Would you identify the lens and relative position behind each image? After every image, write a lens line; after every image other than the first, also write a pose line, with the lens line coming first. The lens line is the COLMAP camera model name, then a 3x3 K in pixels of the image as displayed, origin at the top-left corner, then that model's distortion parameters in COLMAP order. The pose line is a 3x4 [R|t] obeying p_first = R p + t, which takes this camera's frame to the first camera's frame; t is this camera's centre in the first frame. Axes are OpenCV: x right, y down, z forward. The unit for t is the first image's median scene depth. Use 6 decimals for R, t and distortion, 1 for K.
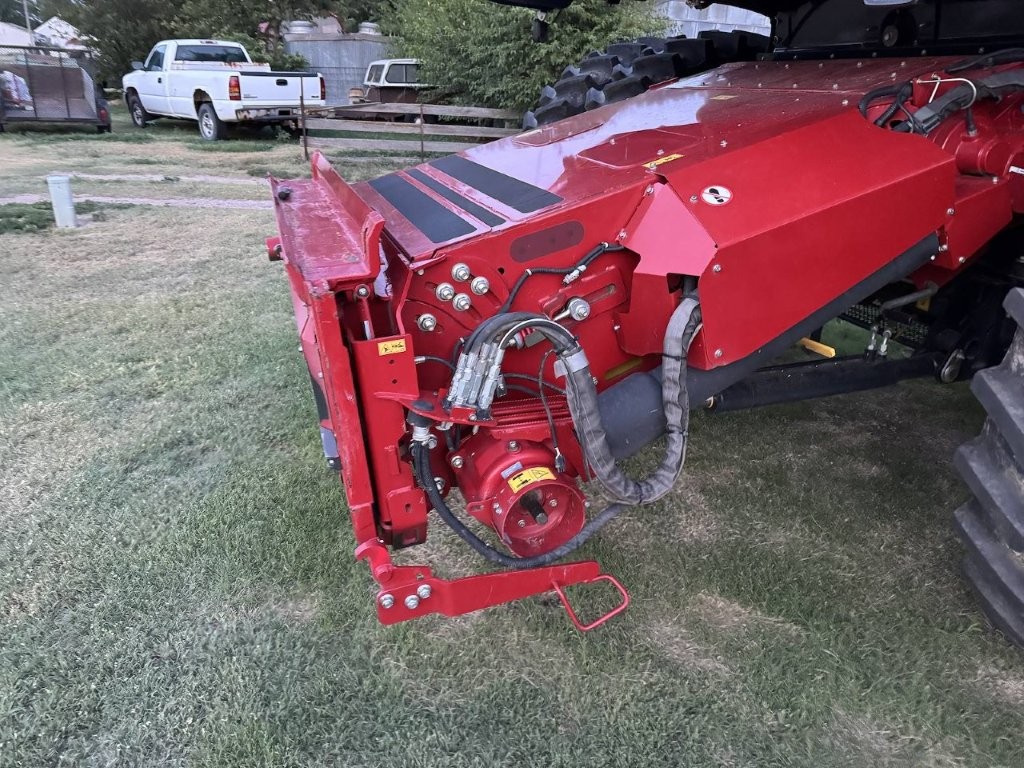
lens RADIAL K [[733.2, 0, 513.5], [0, 733.2, 382.3], [0, 0, 1]] dist [0.008253, -0.001364]
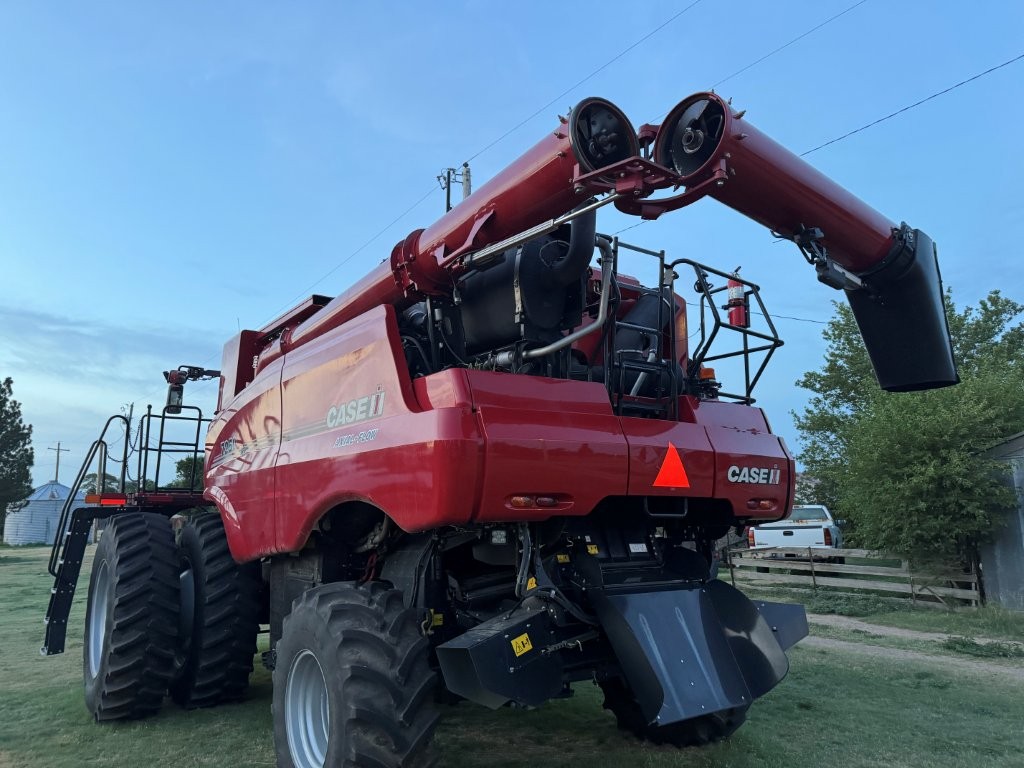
lens RADIAL K [[751.3, 0, 512.0], [0, 751.3, 384.0], [0, 0, 1]] dist [0.074282, -0.102779]
pose [[0.281942, -0.209278, -0.936329, 2.585200], [-0.341441, 0.890143, -0.301768, -0.161436], [0.896620, 0.404782, 0.179512, 0.513522]]
